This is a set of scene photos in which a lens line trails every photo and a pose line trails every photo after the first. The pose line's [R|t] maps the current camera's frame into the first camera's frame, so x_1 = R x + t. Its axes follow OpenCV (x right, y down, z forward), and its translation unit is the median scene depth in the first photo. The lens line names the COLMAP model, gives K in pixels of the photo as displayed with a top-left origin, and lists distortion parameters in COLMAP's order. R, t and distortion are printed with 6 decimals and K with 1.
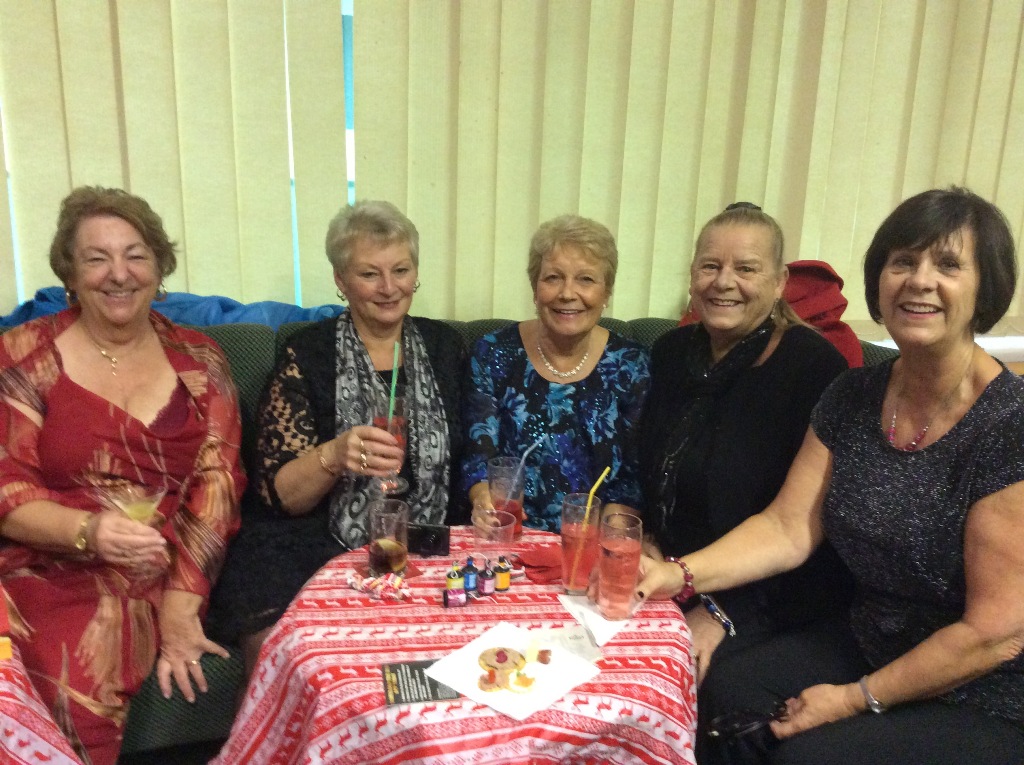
lens RADIAL K [[1192.4, 0, 656.4], [0, 1192.4, 463.6], [0, 0, 1]] dist [0.148721, -0.351129]
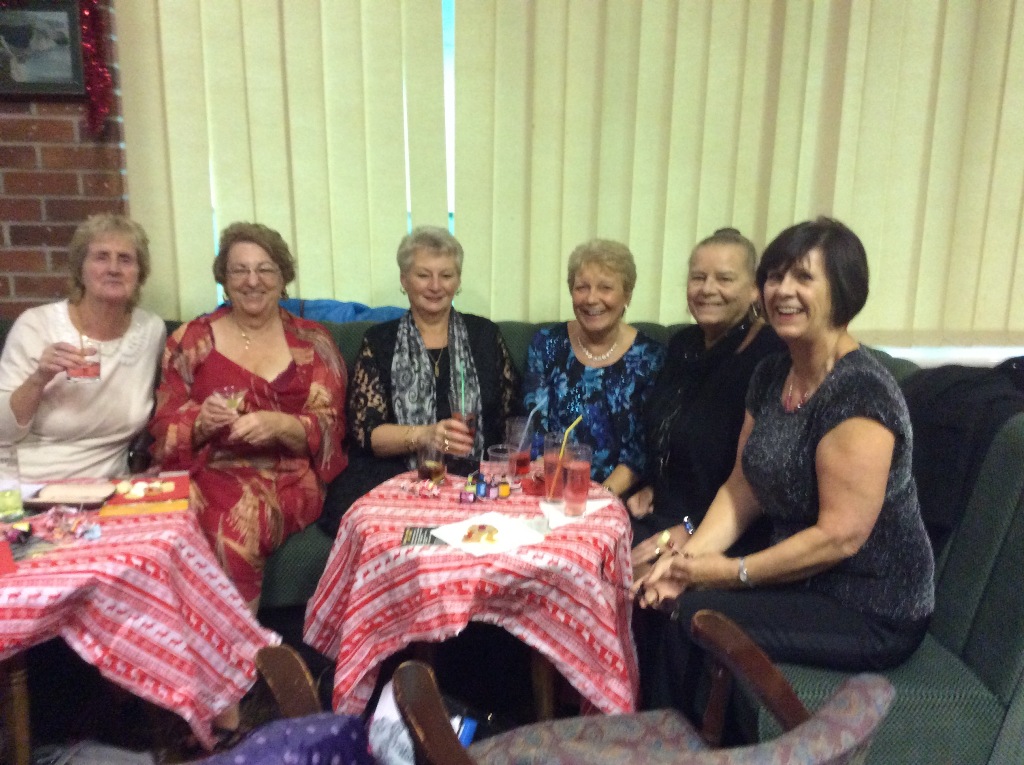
lens RADIAL K [[957.2, 0, 512.0], [0, 957.2, 382.5], [0, 0, 1]] dist [0.082605, -0.140309]
pose [[0.982415, 0.020131, -0.185621, 0.096644], [-0.030473, 0.998128, -0.053033, 0.028733], [0.184205, 0.057756, 0.981189, -0.152853]]
